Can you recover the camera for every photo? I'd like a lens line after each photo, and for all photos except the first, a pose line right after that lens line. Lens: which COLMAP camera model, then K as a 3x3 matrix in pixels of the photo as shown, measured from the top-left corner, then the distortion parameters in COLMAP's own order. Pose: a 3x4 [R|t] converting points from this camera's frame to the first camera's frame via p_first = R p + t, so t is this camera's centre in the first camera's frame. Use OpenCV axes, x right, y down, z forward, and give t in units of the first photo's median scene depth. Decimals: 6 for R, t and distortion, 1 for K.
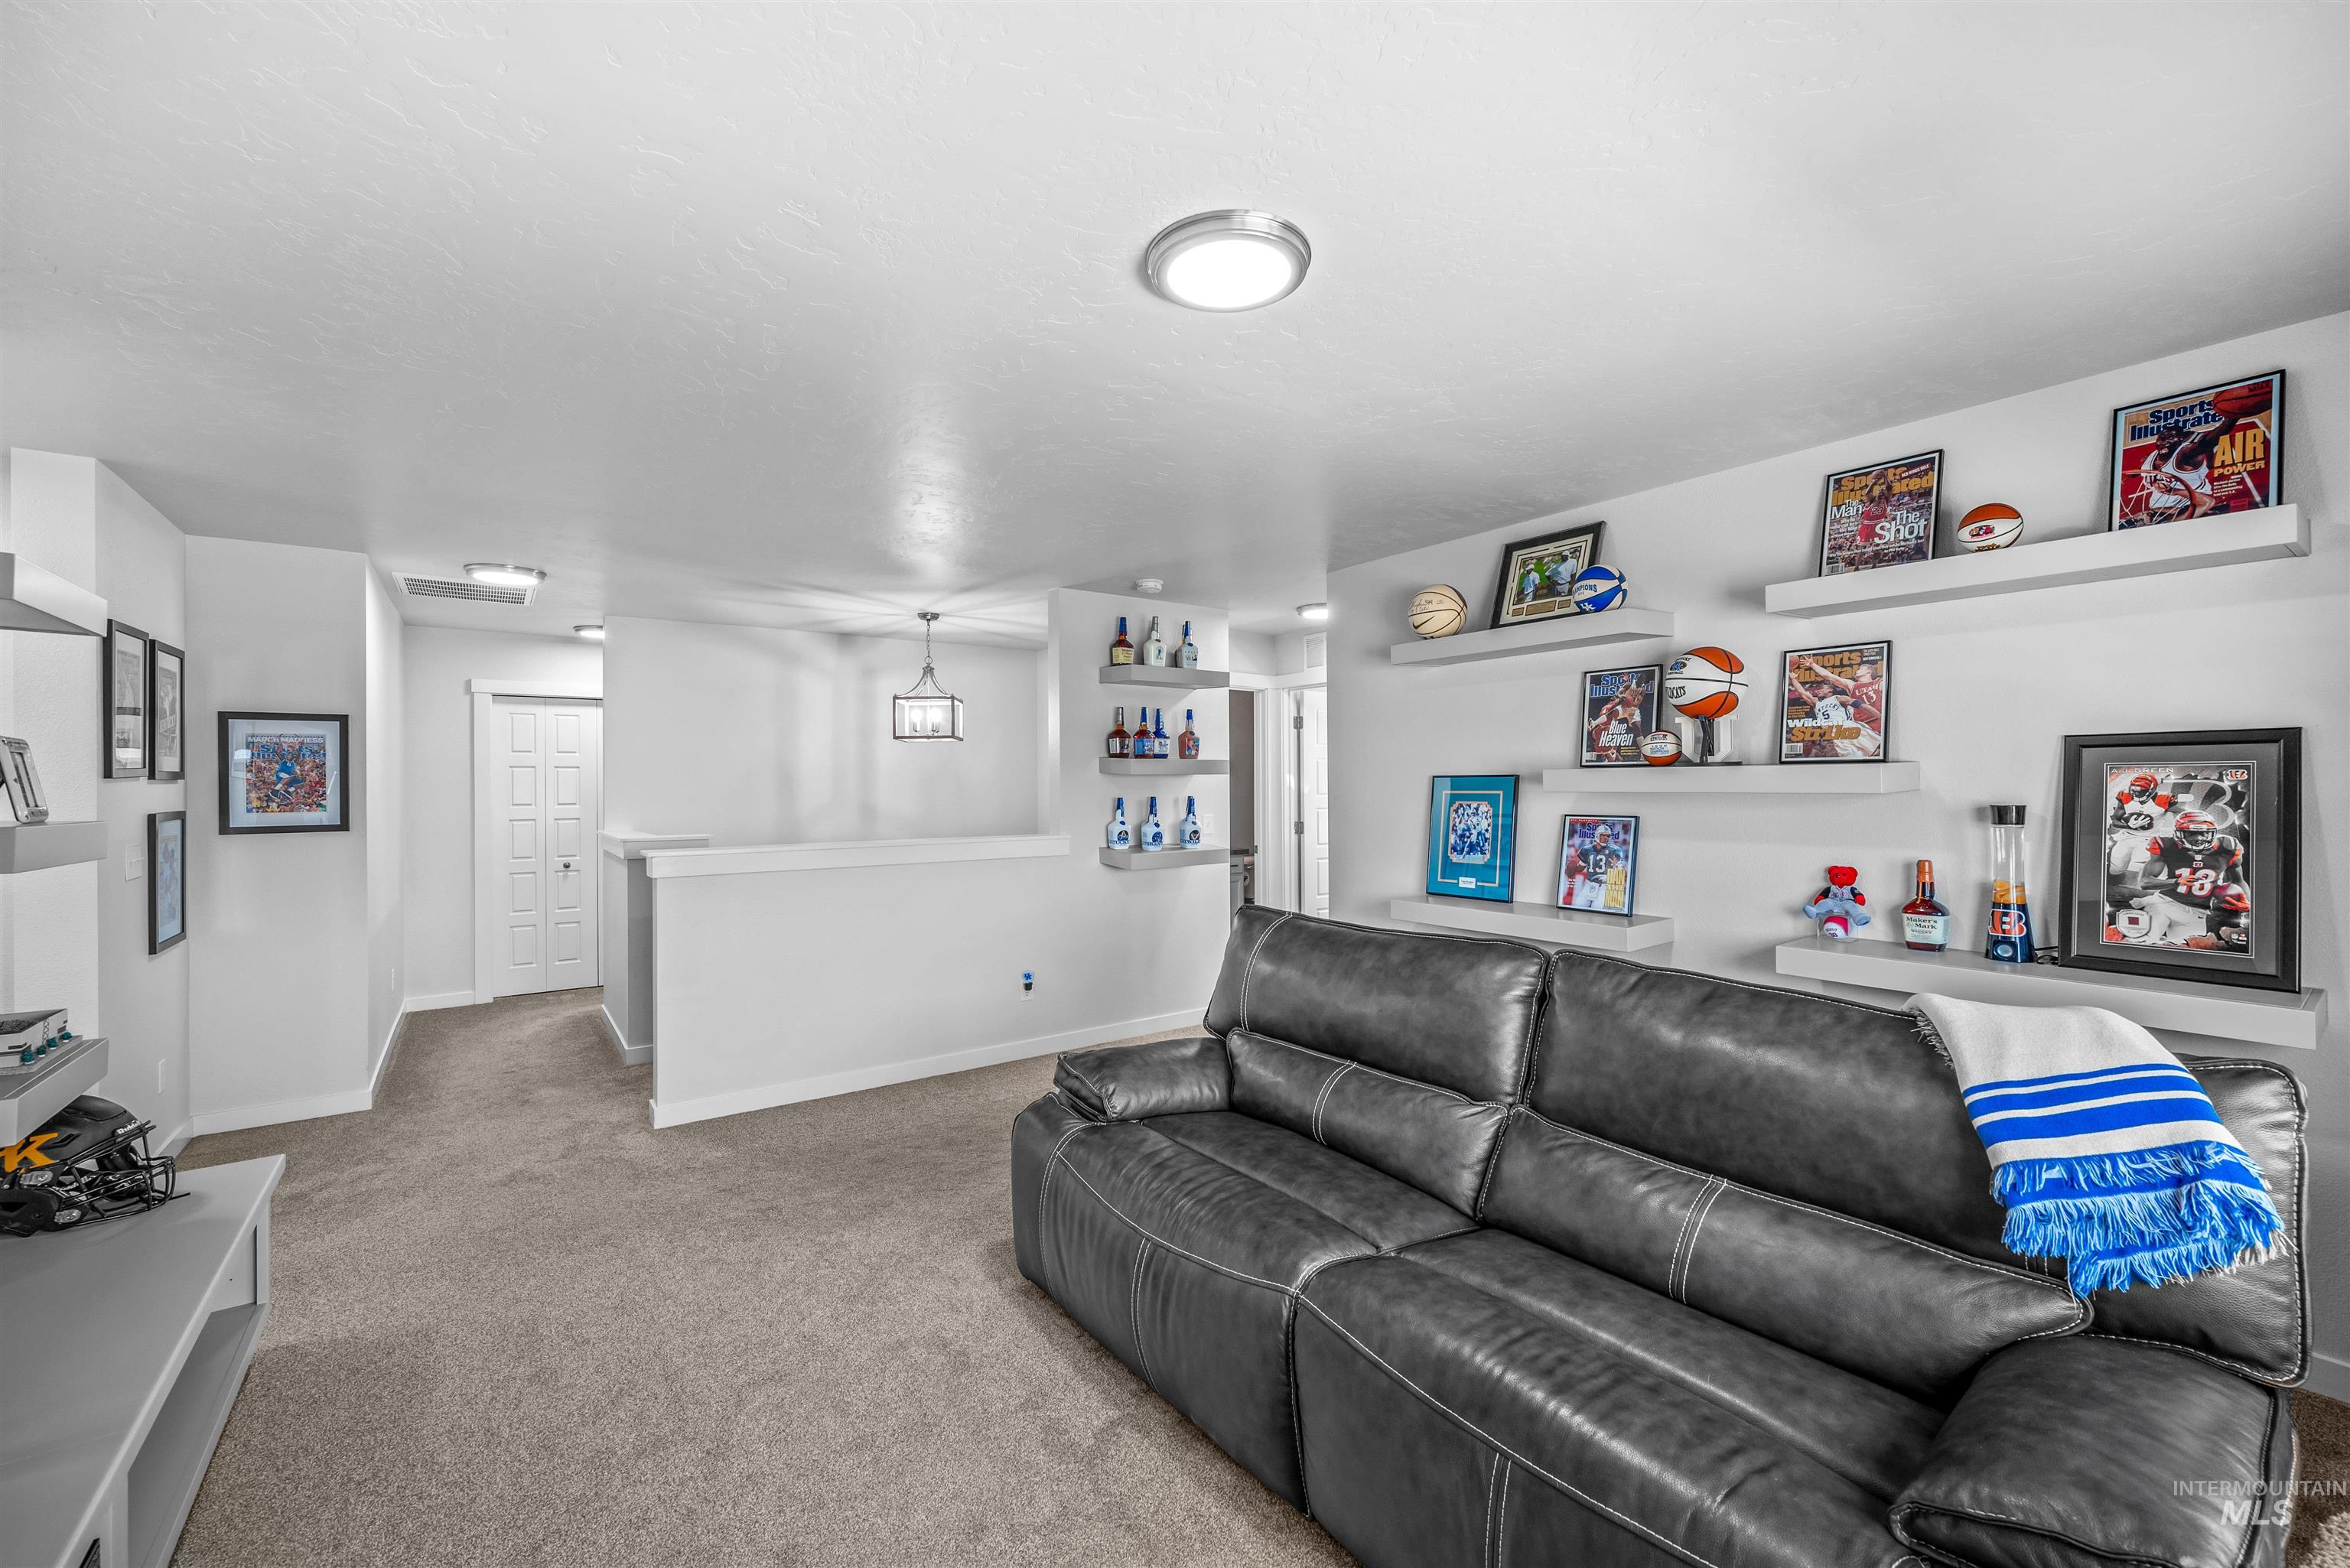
lens RADIAL K [[941.8, 0, 1175.0], [0, 941.8, 784.0], [0, 0, 1]] dist [0.000210, 0.000347]
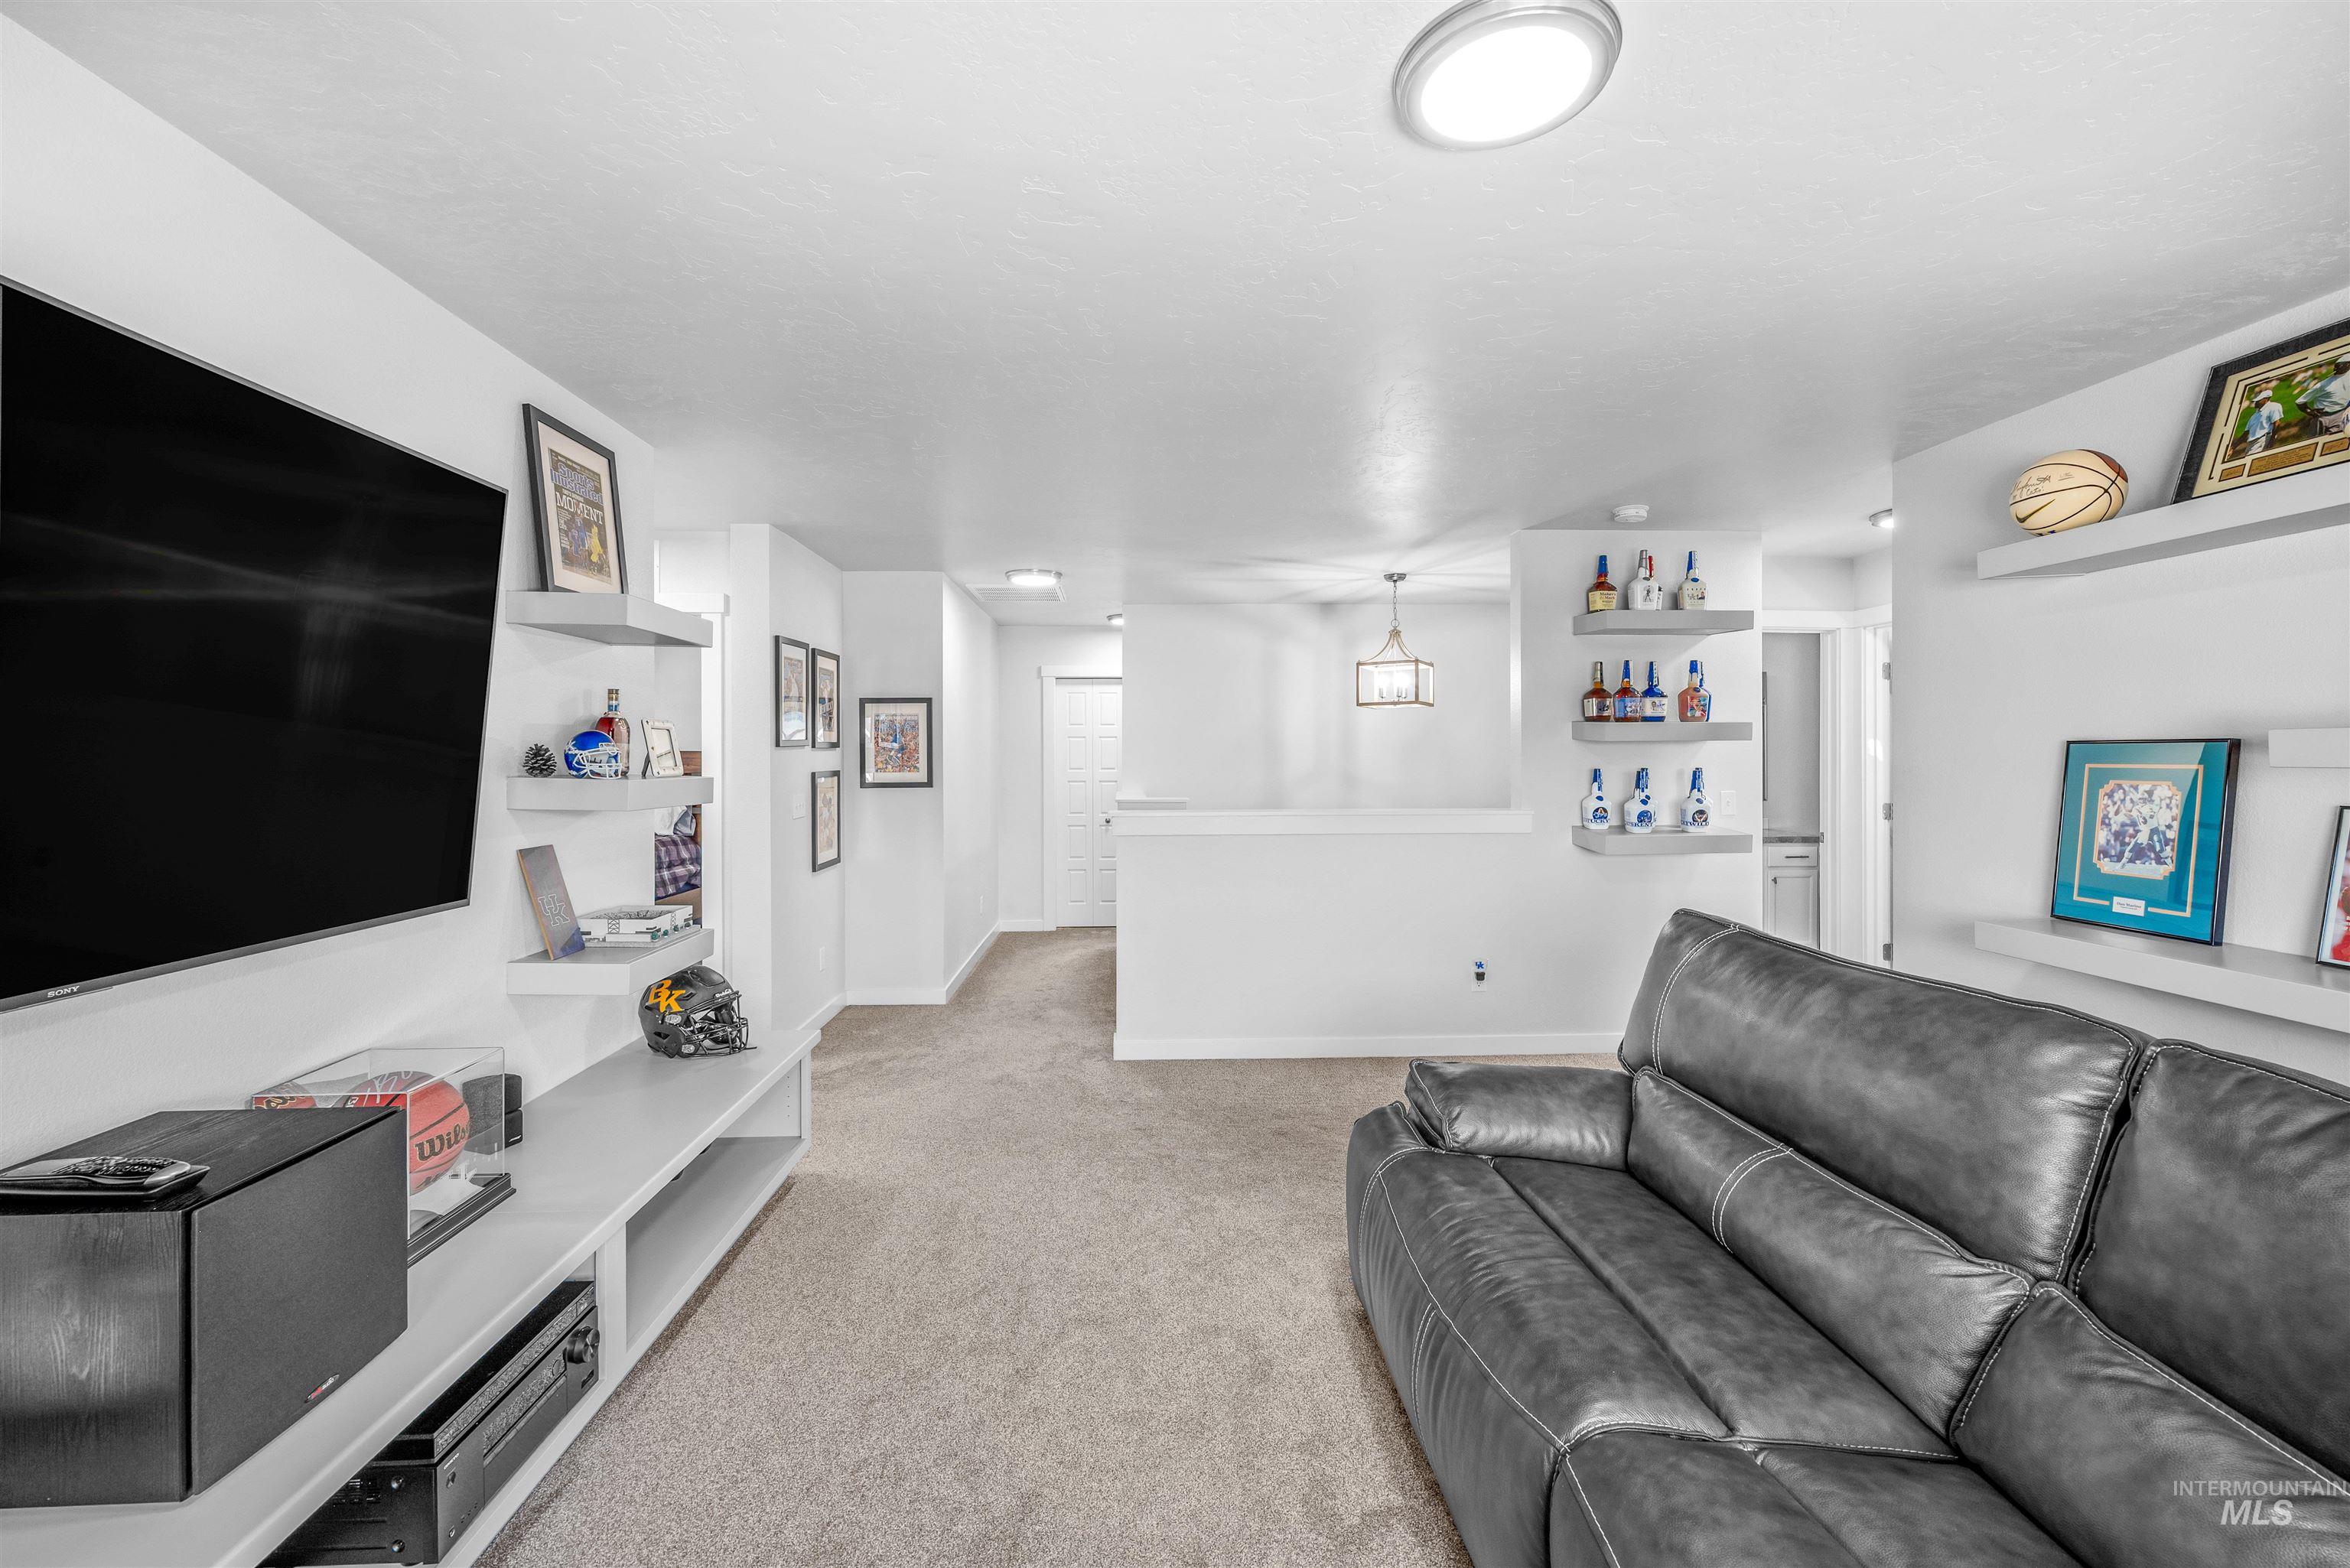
lens RADIAL K [[949.7, 0, 1172.4], [0, 949.7, 756.6], [0, 0, 1]] dist [0.000728, 0.000331]
pose [[0.833615, 0.004647, -0.552326, 0.138859], [-0.002153, 0.999984, 0.005165, 0.000186], [0.552341, -0.003116, 0.833612, 0.108304]]
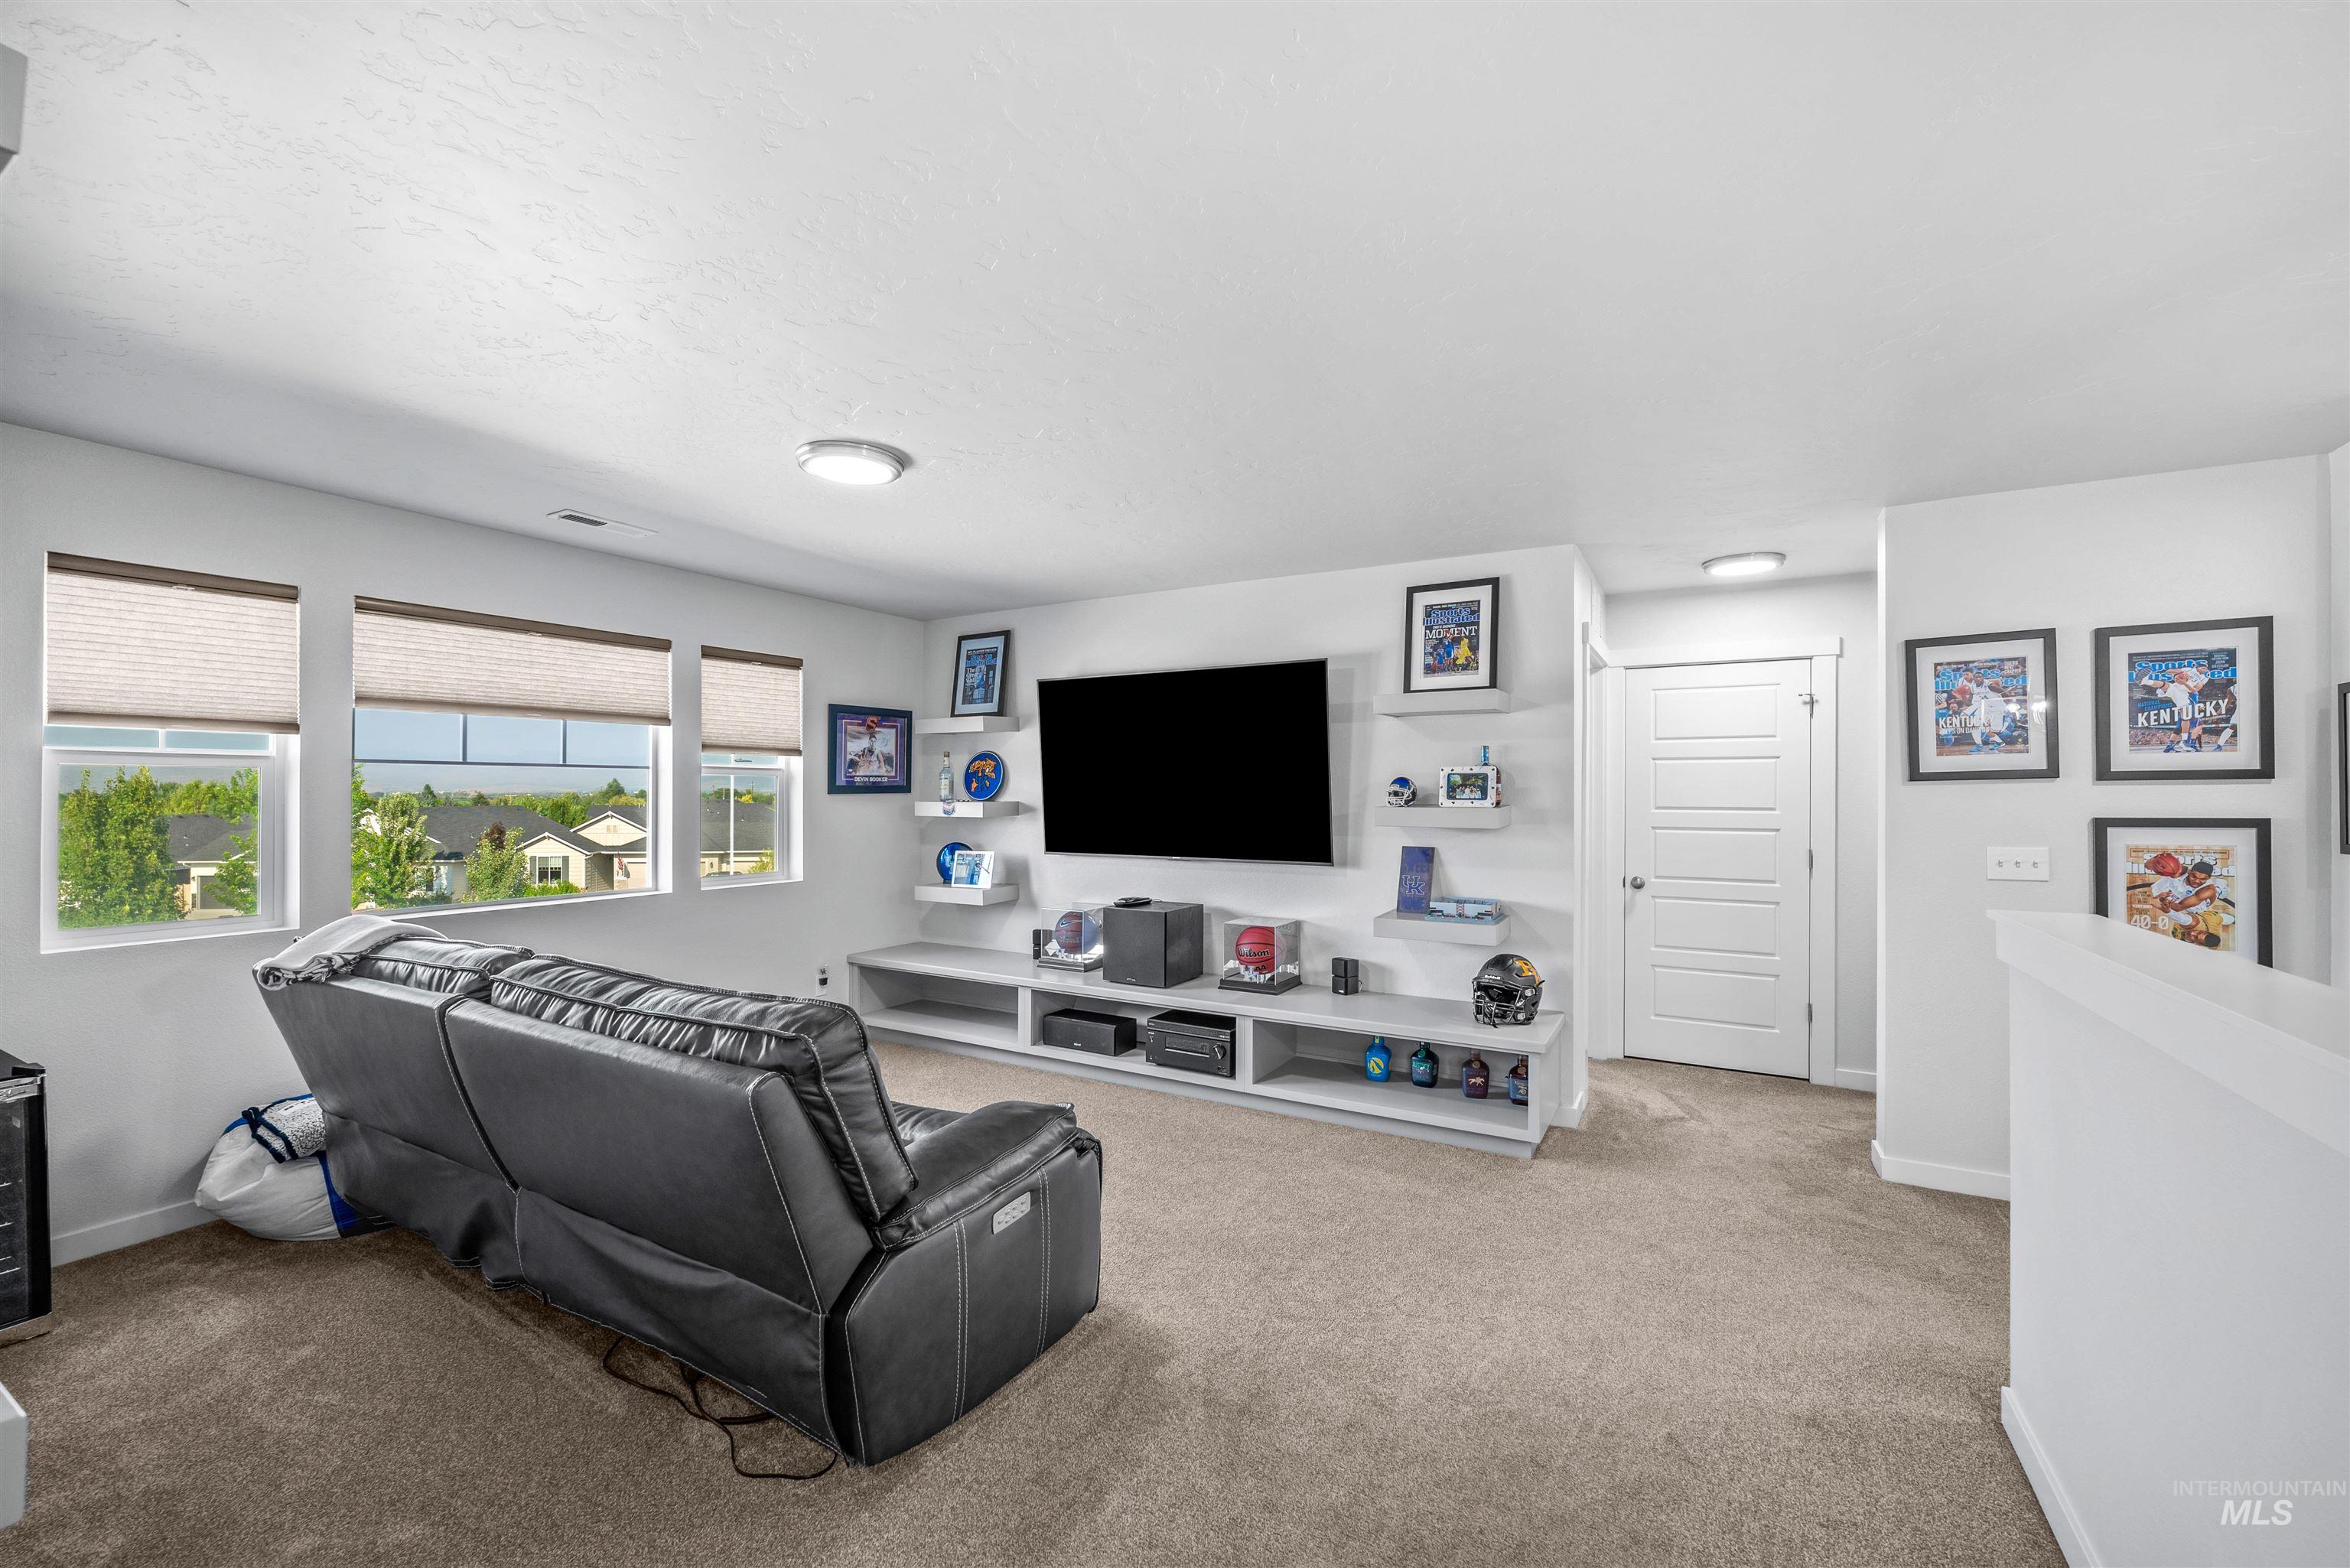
lens RADIAL K [[941.8, 0, 1175.0], [0, 941.8, 784.0], [0, 0, 1]] dist [0.000210, 0.000347]
pose [[-0.914591, 0.002333, -0.404373, 0.106519], [0.005410, 0.999964, -0.006467, -0.000076], [0.404343, -0.008102, -0.914571, 1.422172]]
